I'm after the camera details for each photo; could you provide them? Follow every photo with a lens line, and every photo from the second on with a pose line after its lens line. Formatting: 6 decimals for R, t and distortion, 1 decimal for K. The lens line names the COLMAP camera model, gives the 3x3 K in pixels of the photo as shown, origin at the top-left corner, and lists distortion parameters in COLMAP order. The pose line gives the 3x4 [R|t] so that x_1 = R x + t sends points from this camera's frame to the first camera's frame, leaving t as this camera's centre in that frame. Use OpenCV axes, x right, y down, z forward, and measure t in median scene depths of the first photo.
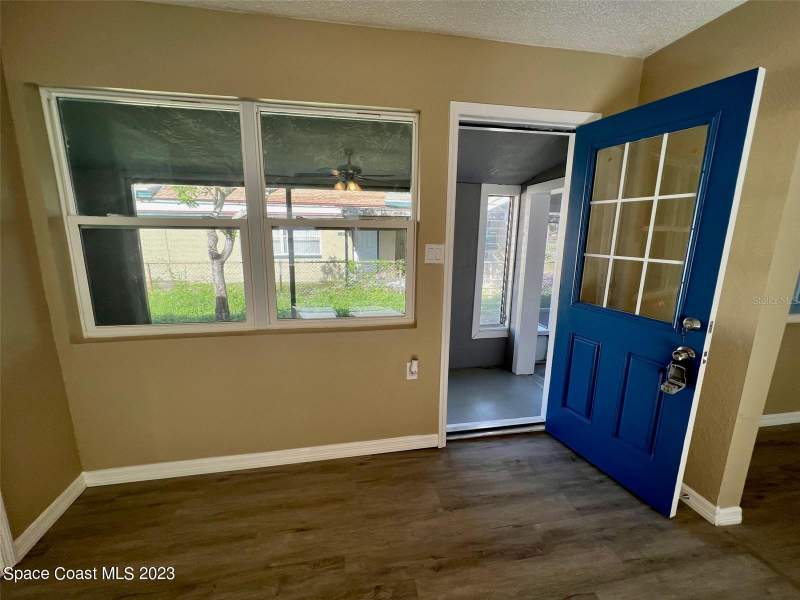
lens RADIAL K [[325.0, 0, 402.6], [0, 325.0, 299.0], [0, 0, 1]] dist [0.001812, 0.000119]
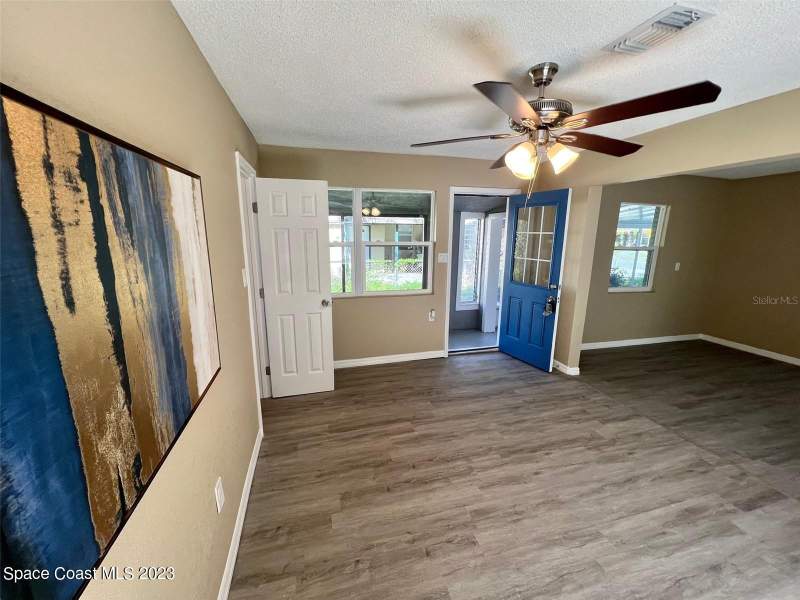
lens RADIAL K [[325.0, 0, 396.9], [0, 325.0, 299.2], [0, 0, 1]] dist [0.001812, 0.000119]
pose [[0.997485, -0.017722, 0.068622, -0.316344], [0.017455, 0.999838, 0.004489, 0.101667], [-0.068691, -0.003280, 0.997633, -0.963080]]
